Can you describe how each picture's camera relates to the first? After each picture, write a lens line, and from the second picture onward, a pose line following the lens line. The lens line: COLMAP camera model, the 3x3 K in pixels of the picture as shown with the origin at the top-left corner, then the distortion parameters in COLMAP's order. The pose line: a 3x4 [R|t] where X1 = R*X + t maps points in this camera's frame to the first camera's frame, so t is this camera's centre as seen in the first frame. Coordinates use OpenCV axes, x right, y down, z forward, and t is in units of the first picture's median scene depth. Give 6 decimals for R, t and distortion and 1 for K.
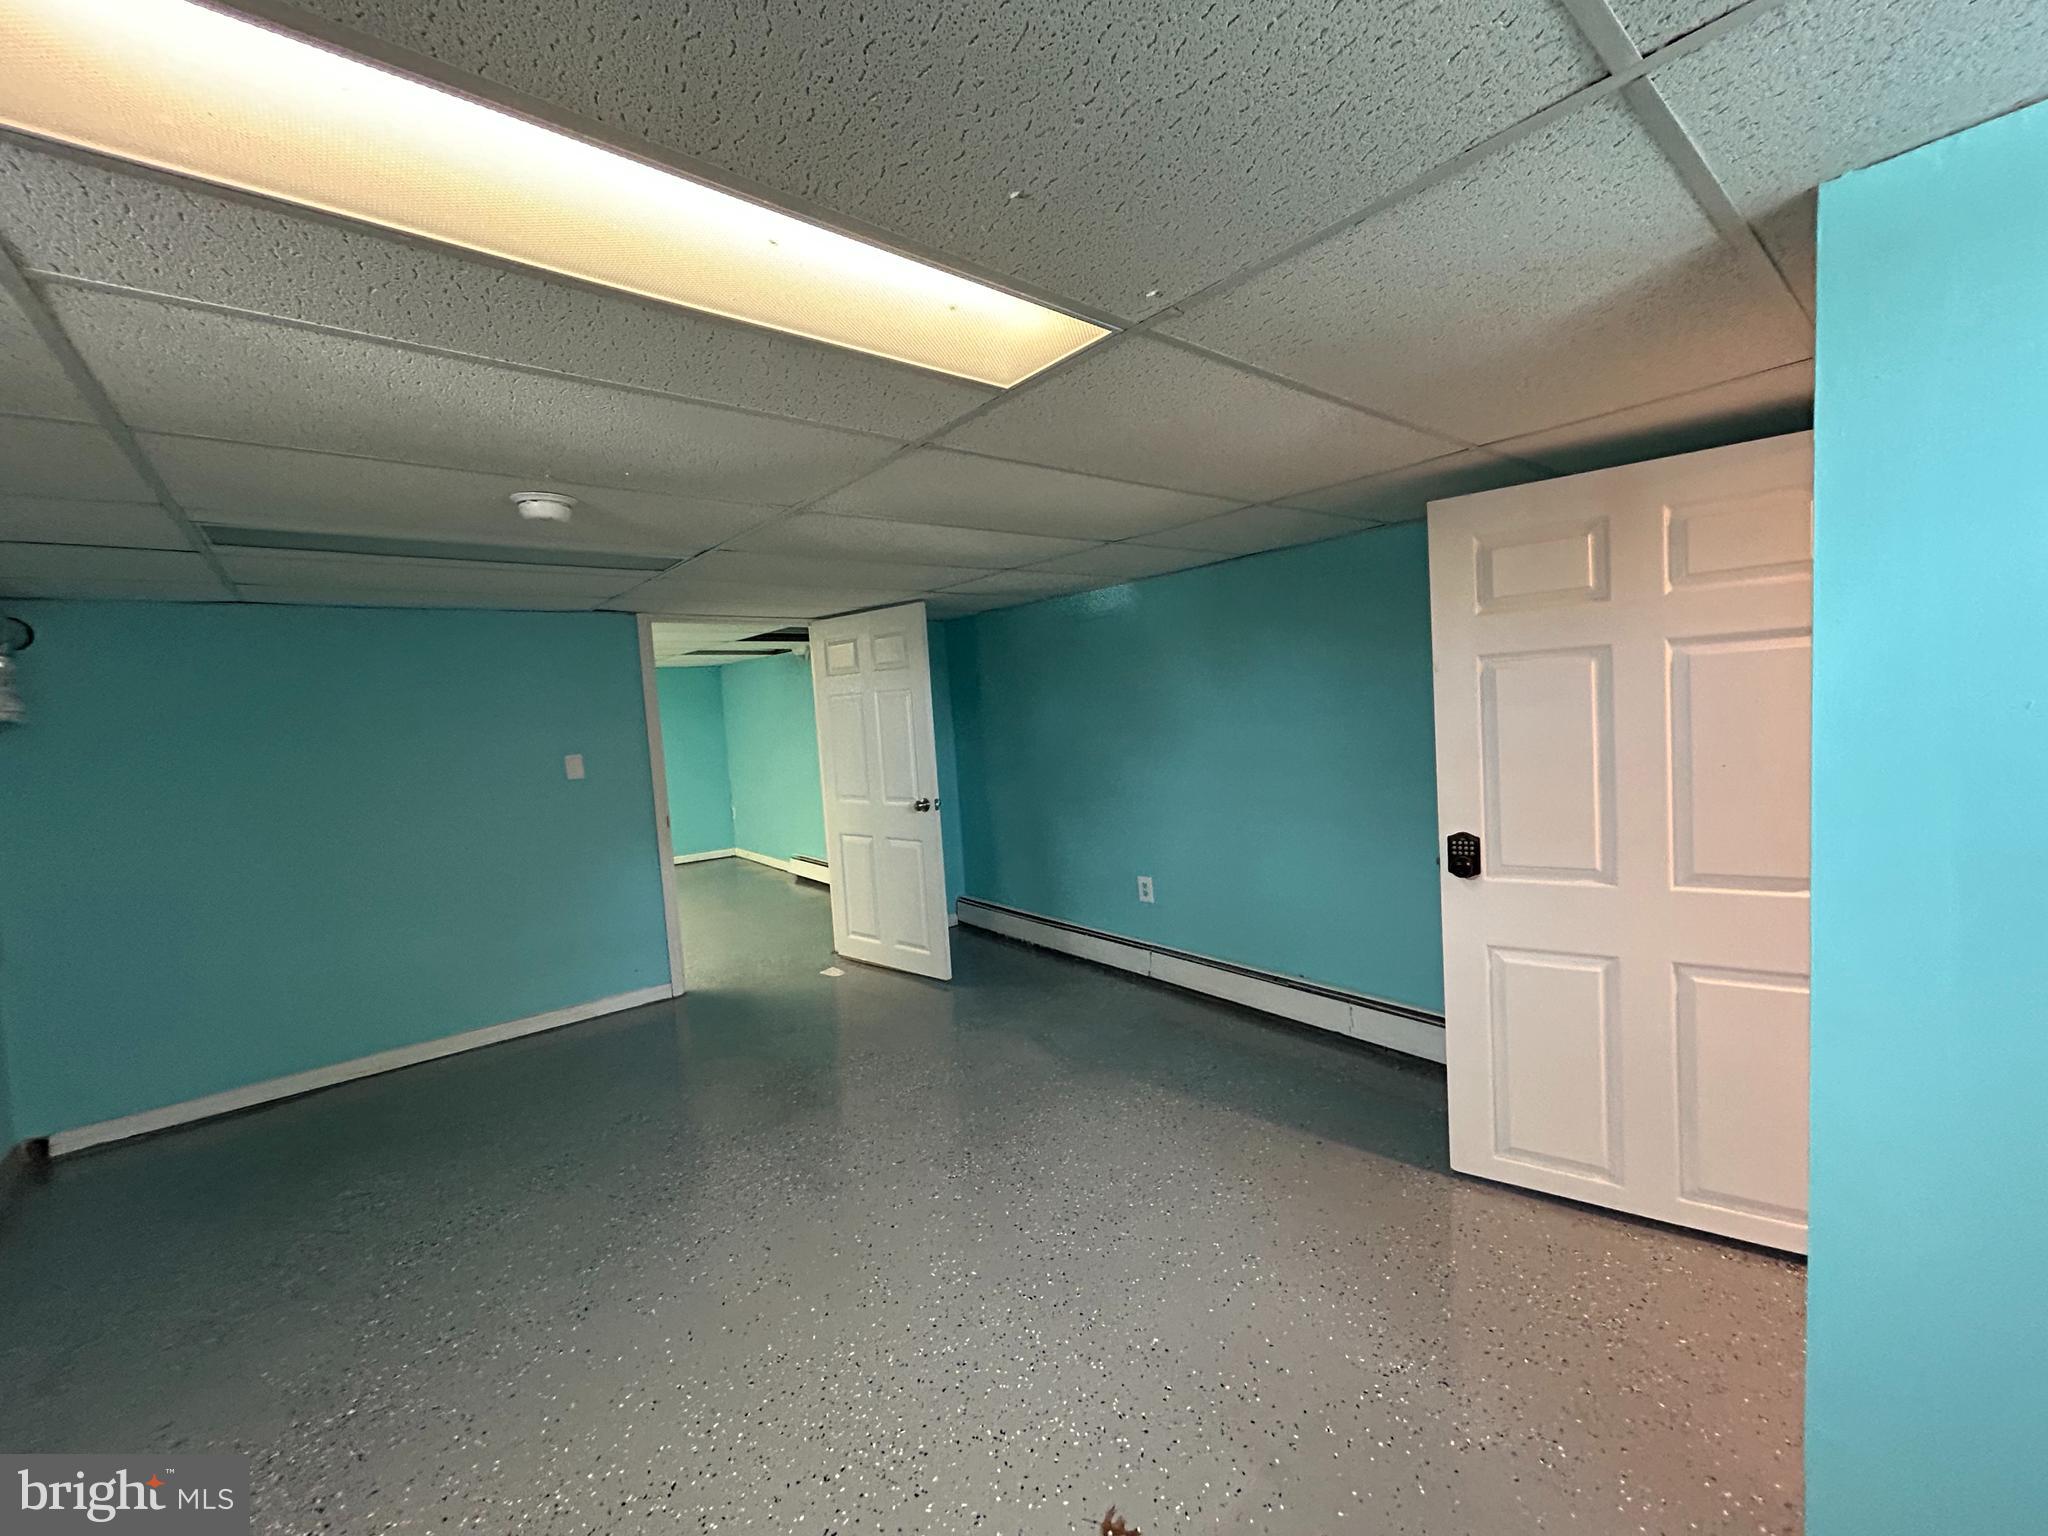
lens RADIAL K [[823.6, 0, 1024.0], [0, 823.6, 768.0], [0, 0, 1]] dist [-0.000129, 0.000087]
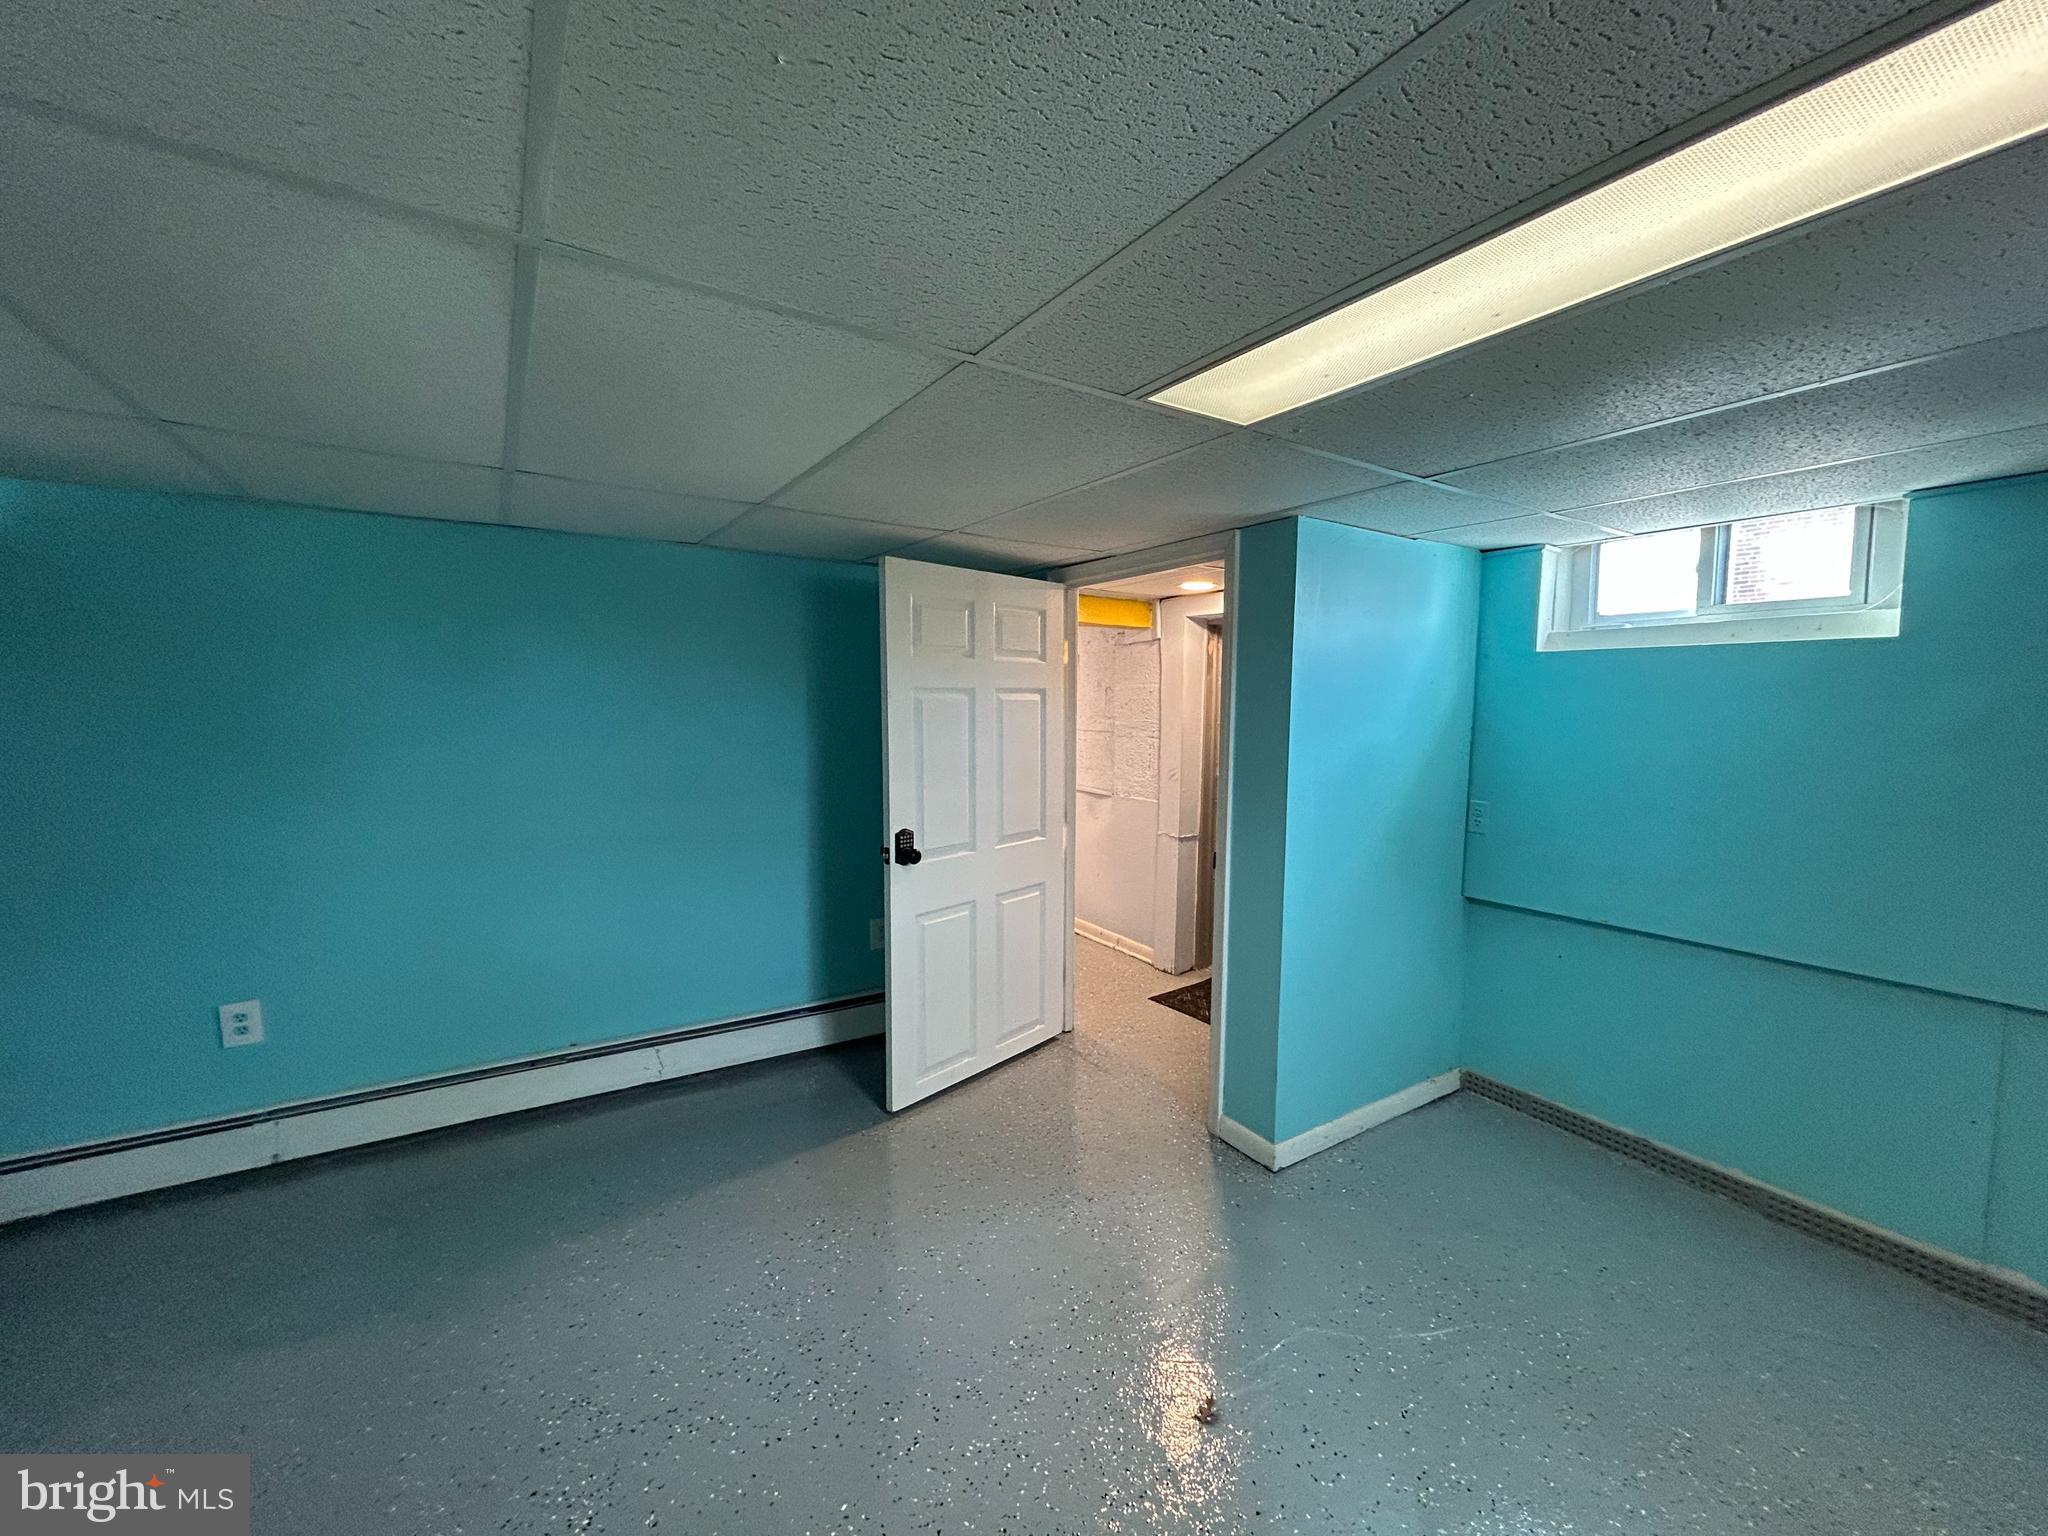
lens RADIAL K [[823.6, 0, 1024.0], [0, 823.6, 768.0], [0, 0, 1]] dist [-0.000129, 0.000087]
pose [[0.121241, -0.017881, 0.992462, -0.663834], [0.058954, 0.998202, 0.010783, -0.015631], [-0.990871, 0.057203, 0.122077, 0.657505]]
